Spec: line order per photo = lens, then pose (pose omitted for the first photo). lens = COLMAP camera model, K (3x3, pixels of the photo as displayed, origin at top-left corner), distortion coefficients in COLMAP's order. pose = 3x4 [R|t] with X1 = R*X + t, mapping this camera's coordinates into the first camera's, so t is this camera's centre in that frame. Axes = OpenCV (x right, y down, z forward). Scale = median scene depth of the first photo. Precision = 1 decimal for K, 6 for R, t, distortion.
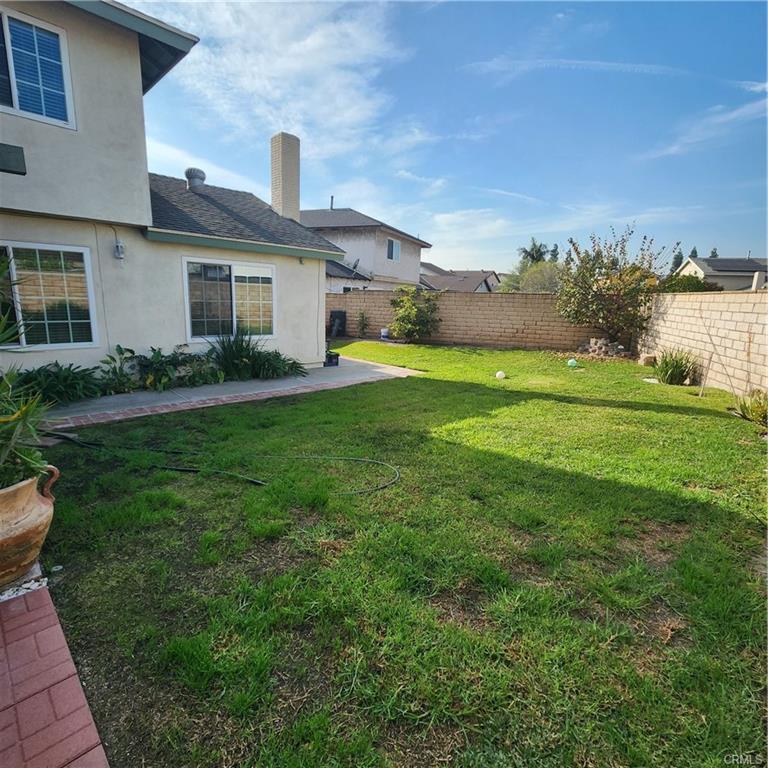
lens RADIAL K [[411.8, 0, 383.6], [0, 411.8, 396.8], [0, 0, 1]] dist [0.000661, -0.001016]
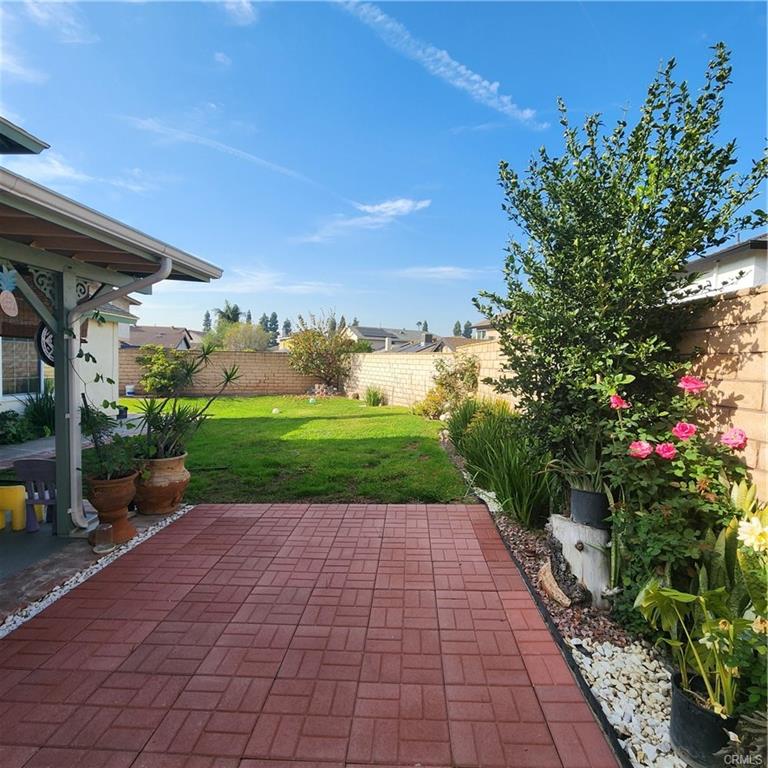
lens RADIAL K [[422.7, 0, 385.0], [0, 422.7, 386.9], [0, 0, 1]] dist [0.000911, 0.000778]
pose [[0.746993, -0.048777, 0.663040, -0.216528], [0.152538, 0.983275, -0.099516, 0.036553], [-0.647097, 0.175477, 0.741939, -0.170745]]
